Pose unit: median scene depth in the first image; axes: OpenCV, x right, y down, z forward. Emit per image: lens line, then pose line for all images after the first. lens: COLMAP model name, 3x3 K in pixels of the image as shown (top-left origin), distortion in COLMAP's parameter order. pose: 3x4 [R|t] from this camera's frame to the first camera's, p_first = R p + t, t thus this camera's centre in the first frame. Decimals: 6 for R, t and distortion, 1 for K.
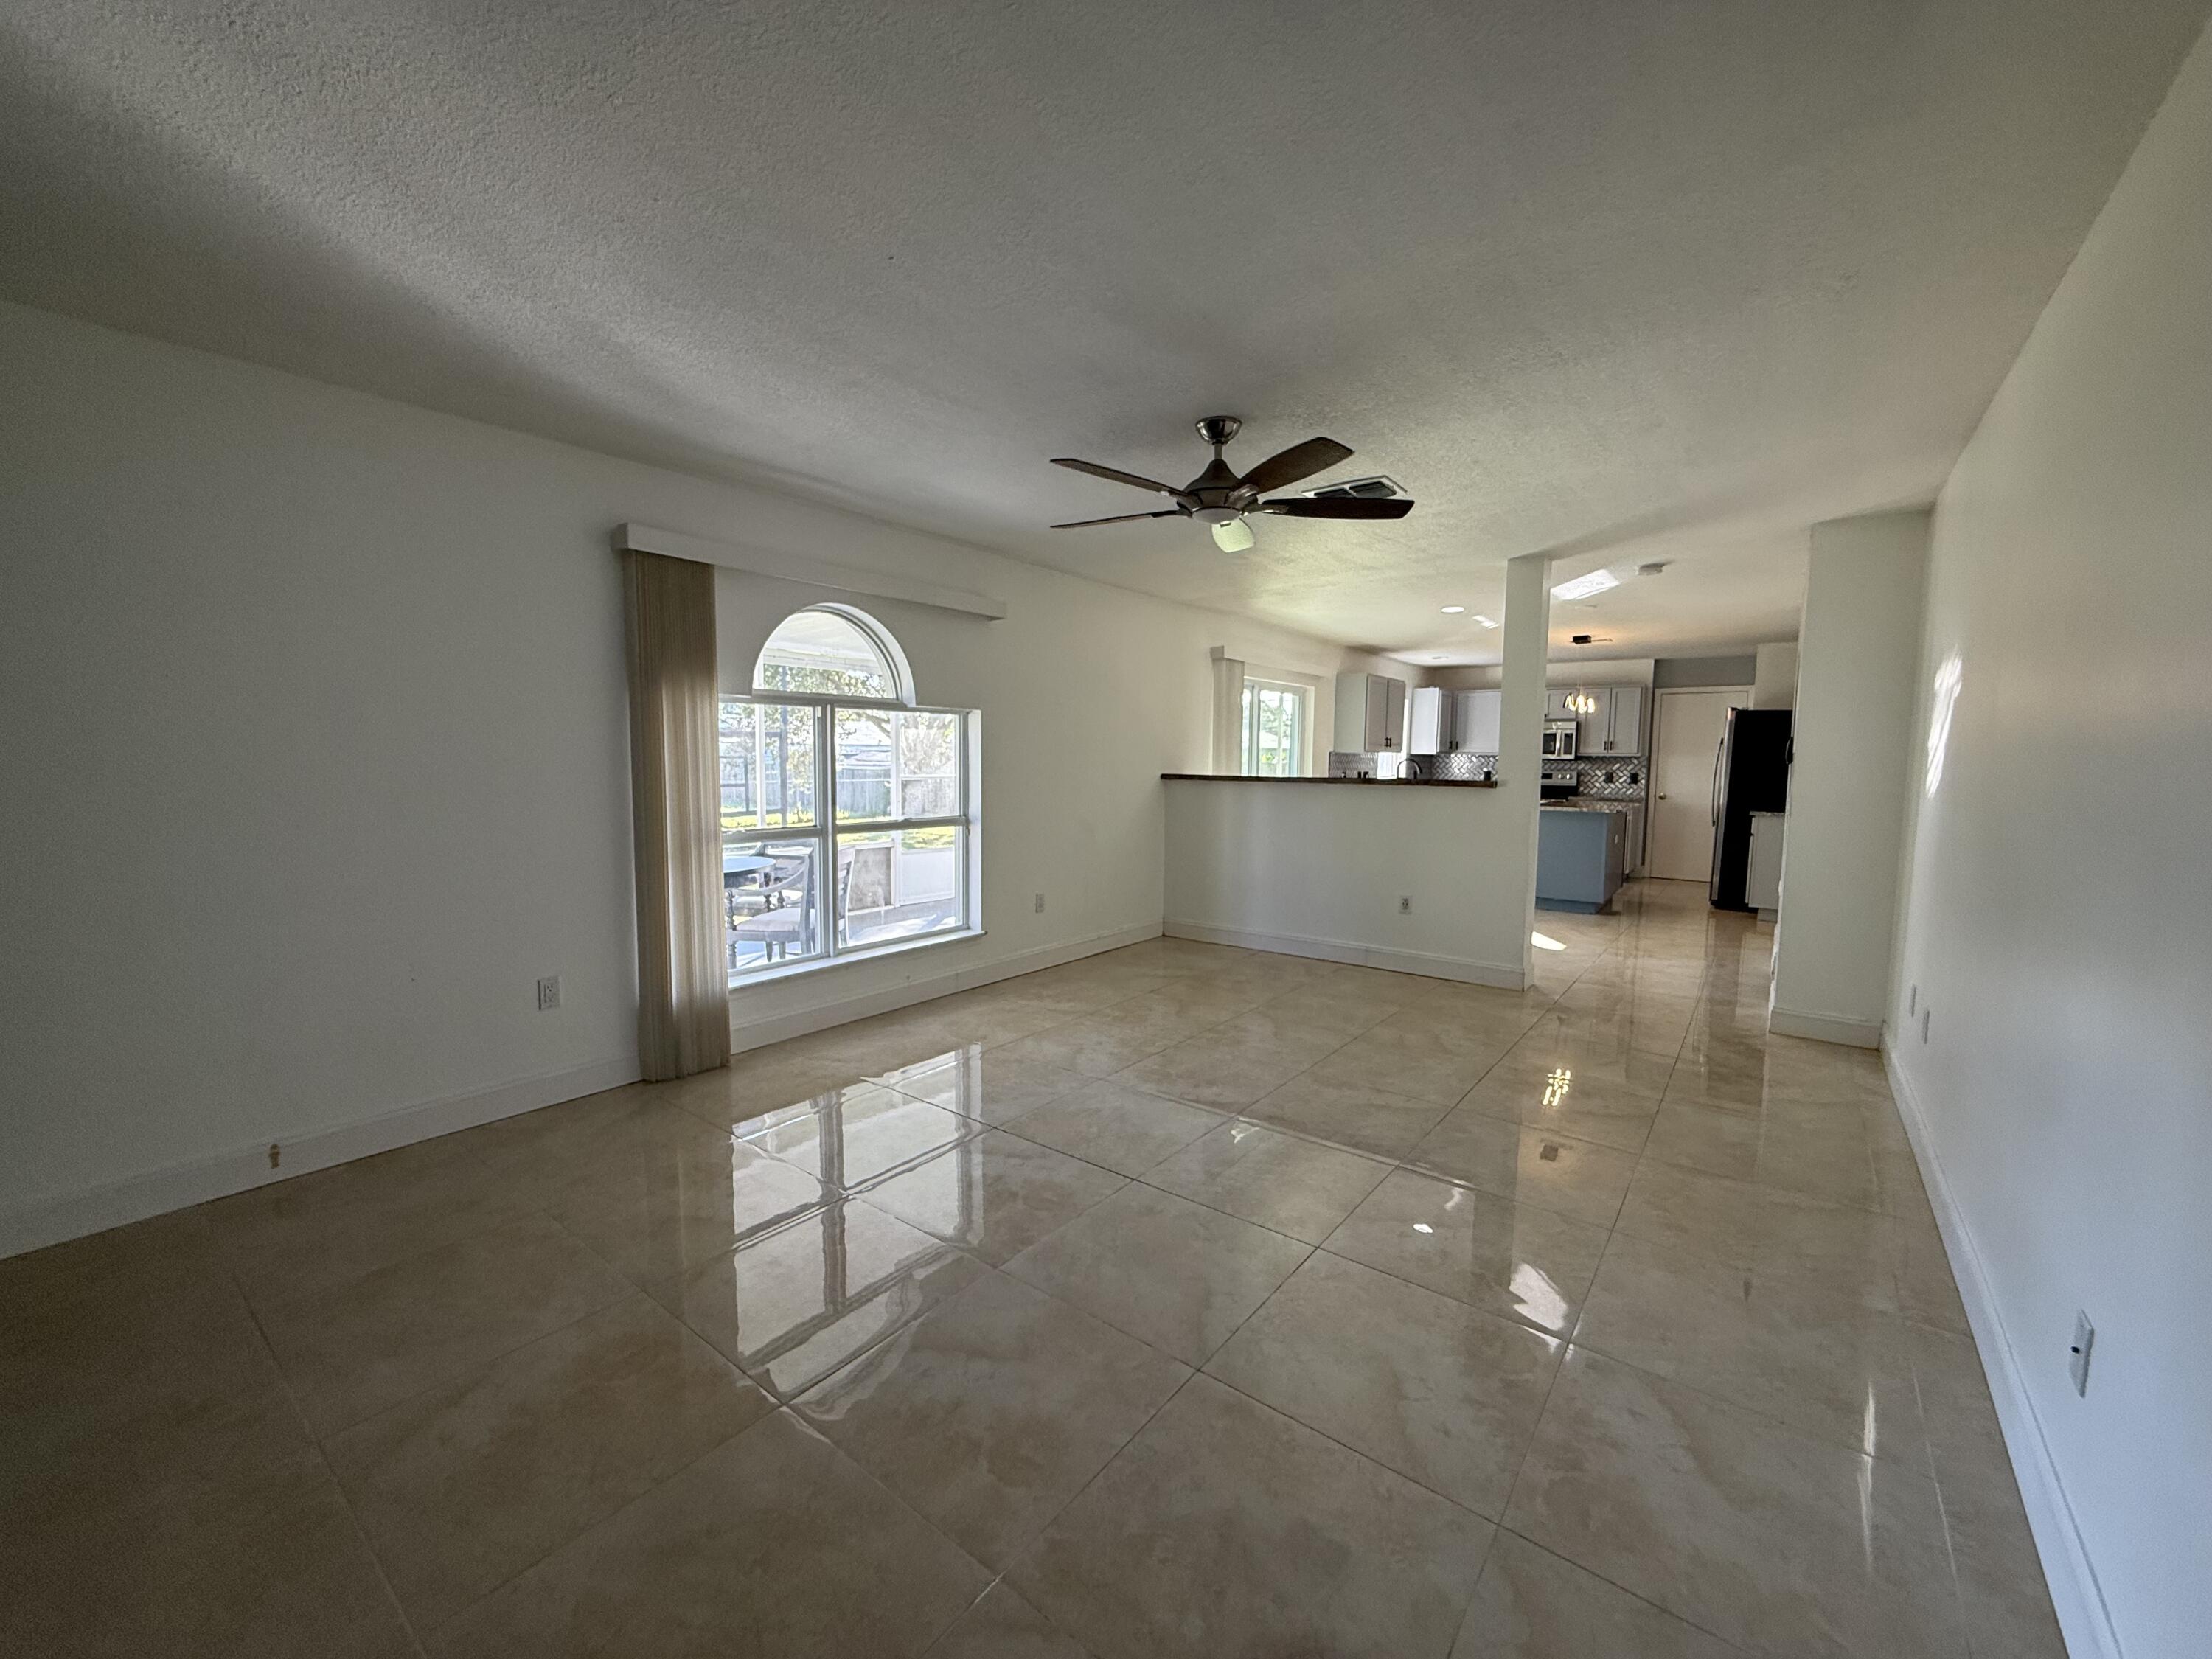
lens RADIAL K [[883.9, 0, 1098.1], [0, 883.9, 840.8], [0, 0, 1]] dist [0.001358, 0.000096]
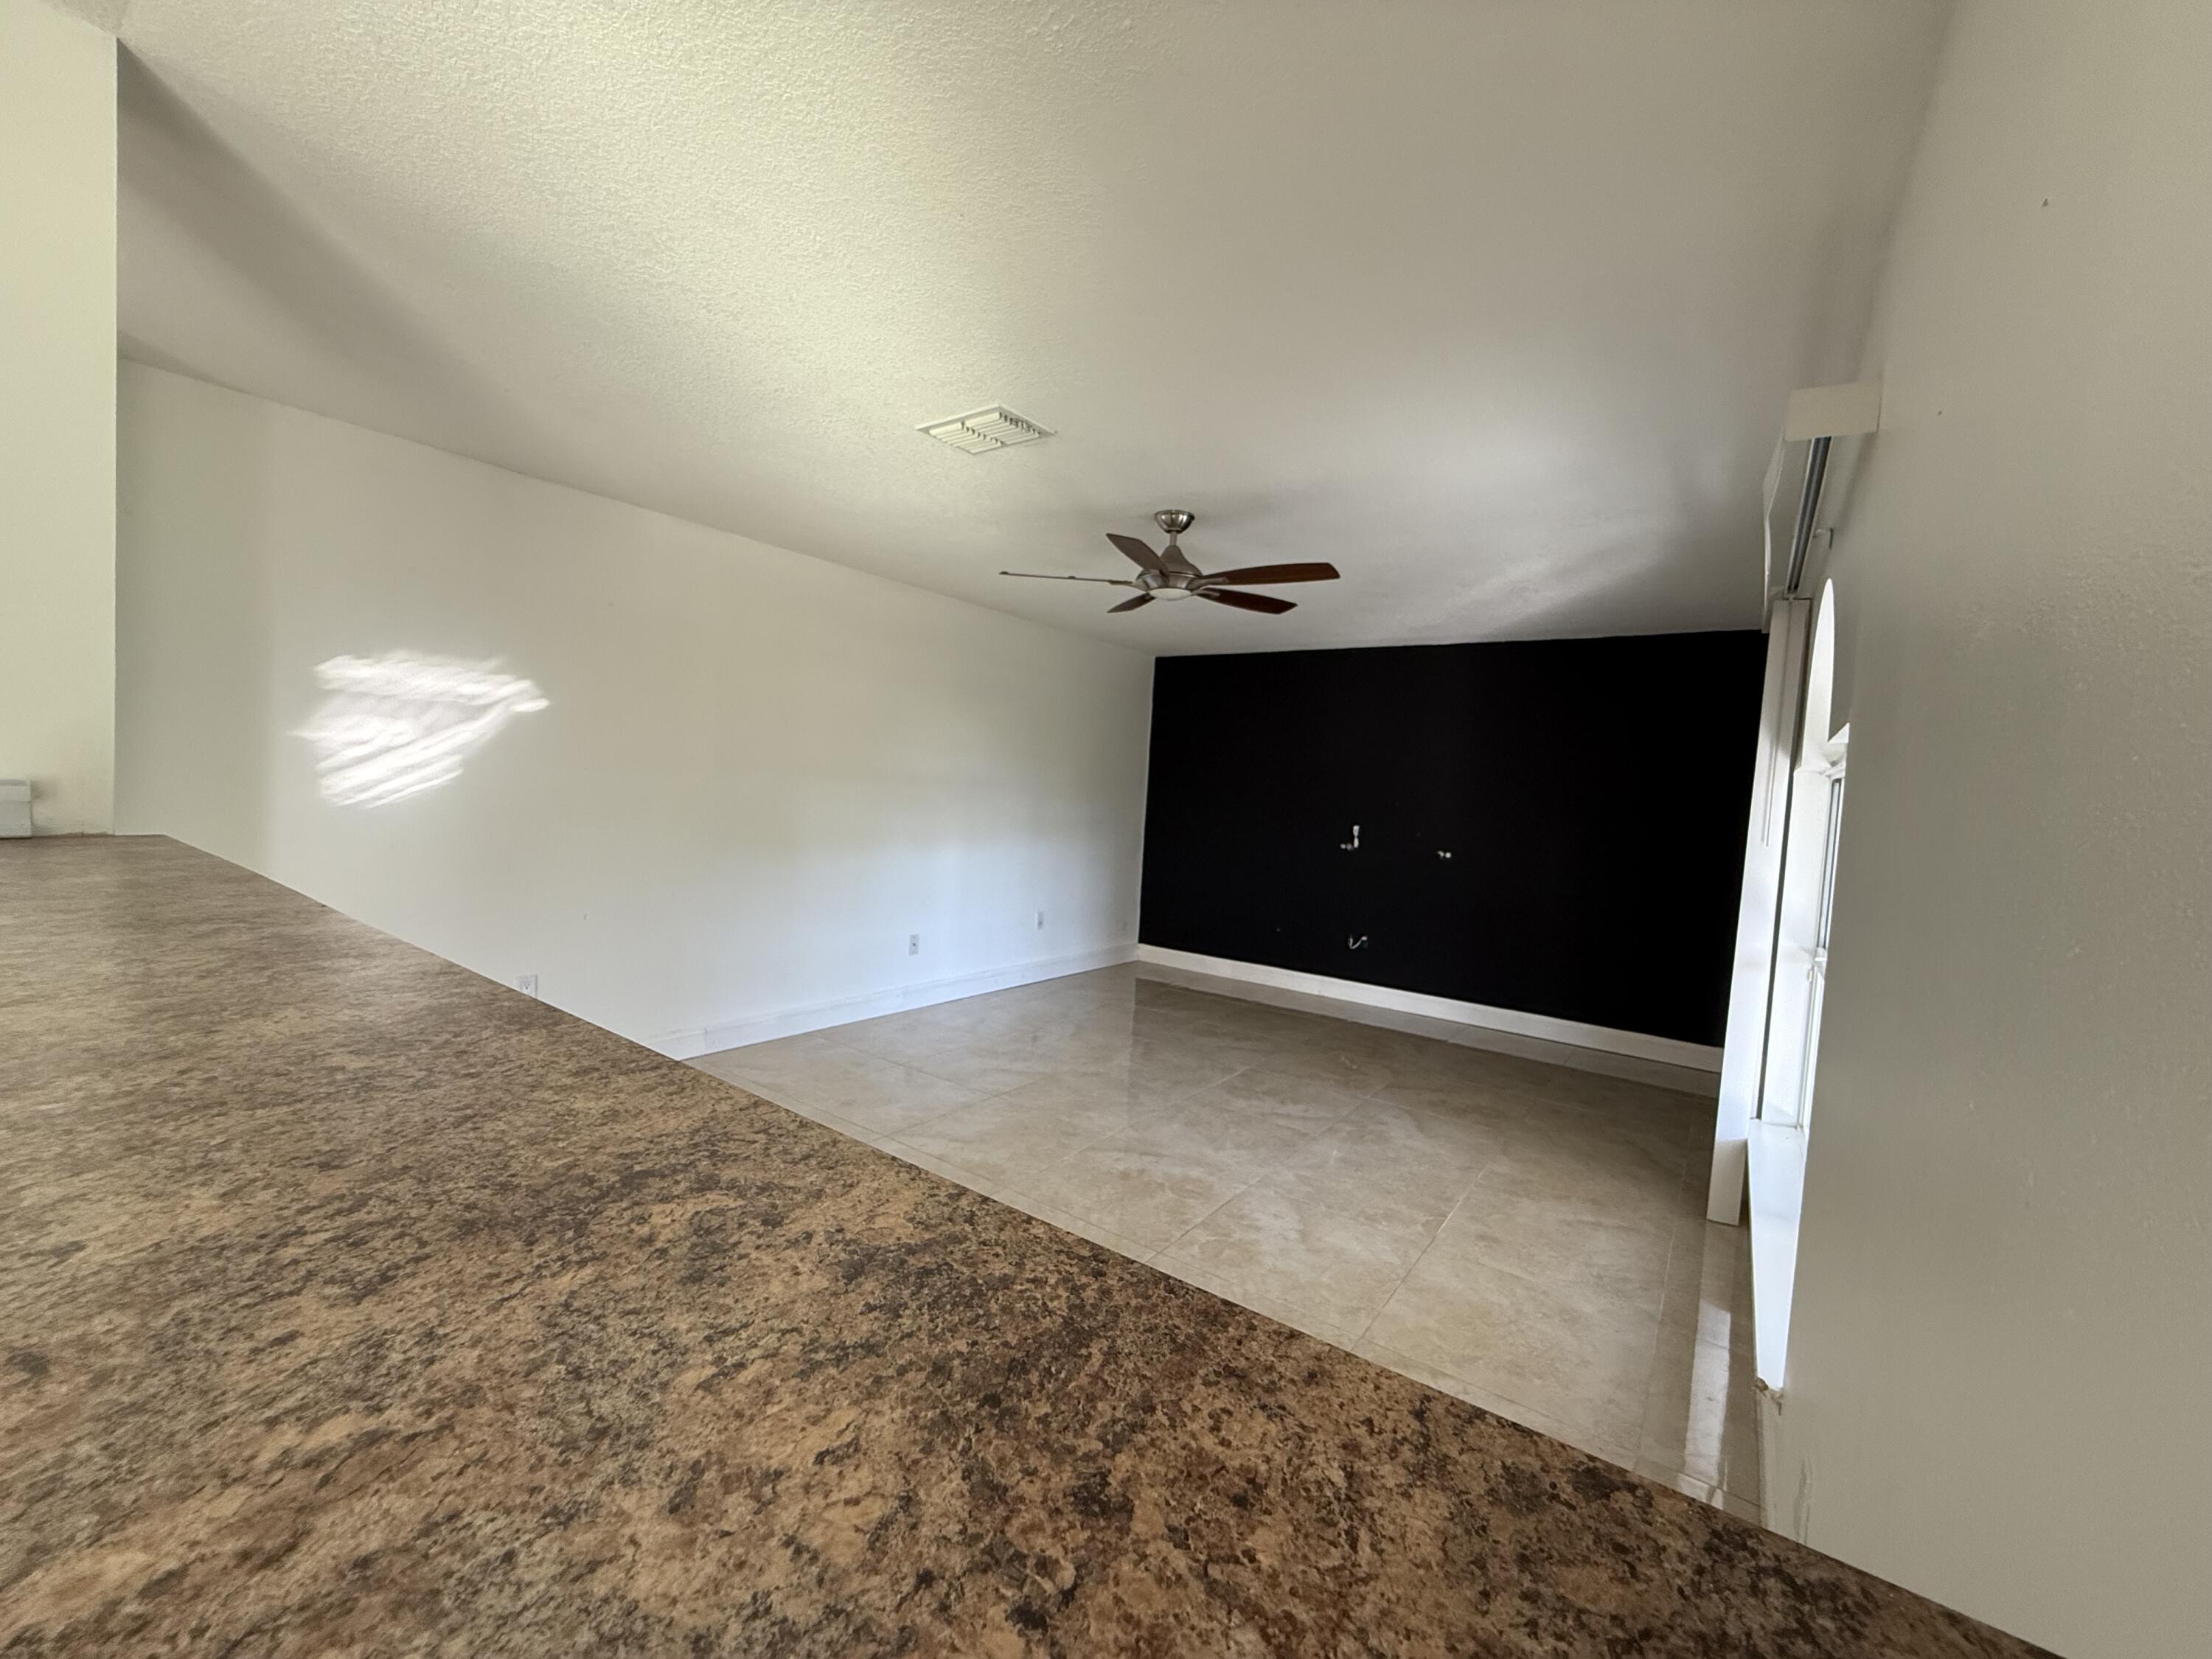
lens RADIAL K [[883.9, 0, 1097.3], [0, 883.9, 827.9], [0, 0, 1]] dist [0.001358, 0.000096]
pose [[-0.997089, -0.066865, -0.036629, 0.191127], [-0.071485, 0.986953, 0.144270, -0.172426], [0.026504, 0.146468, -0.988860, 1.649993]]
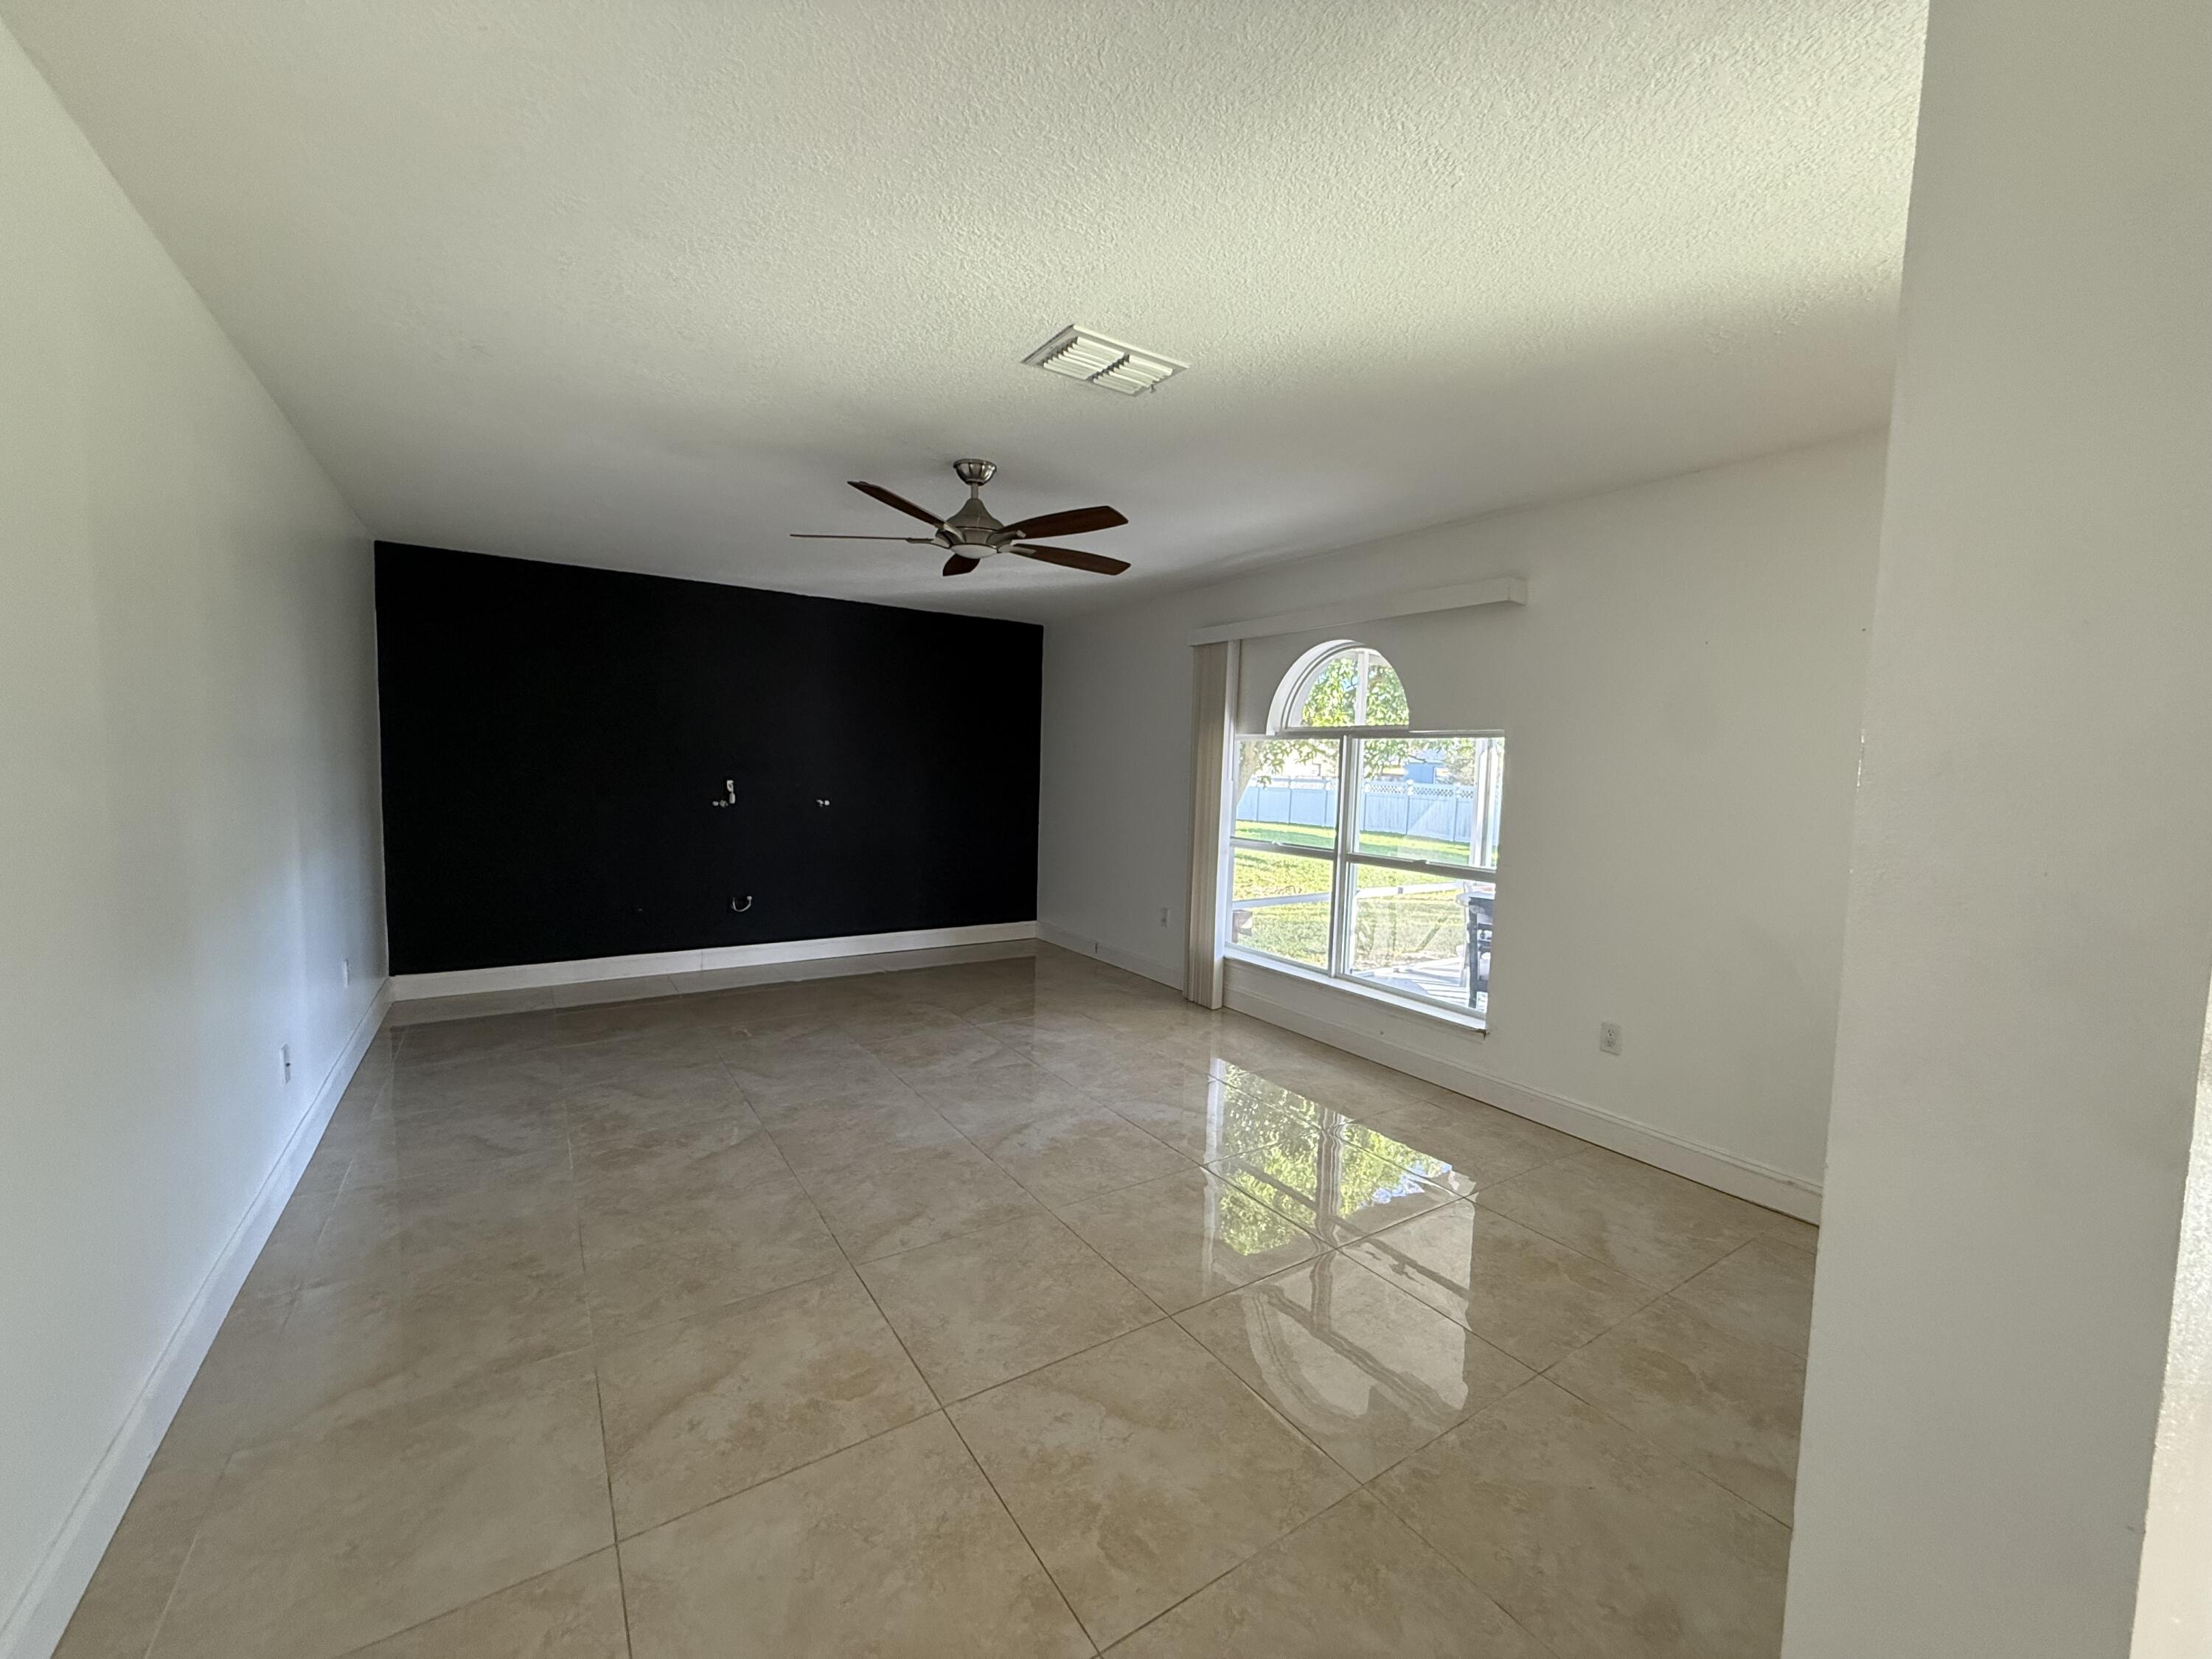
lens RADIAL K [[883.9, 0, 1102.8], [0, 883.9, 827.1], [0, 0, 1]] dist [0.001358, 0.000096]
pose [[-0.322193, 0.050922, -0.945303, 0.846150], [-0.123207, 0.987804, 0.095205, -0.121001], [0.938622, 0.147142, -0.311989, 1.156628]]
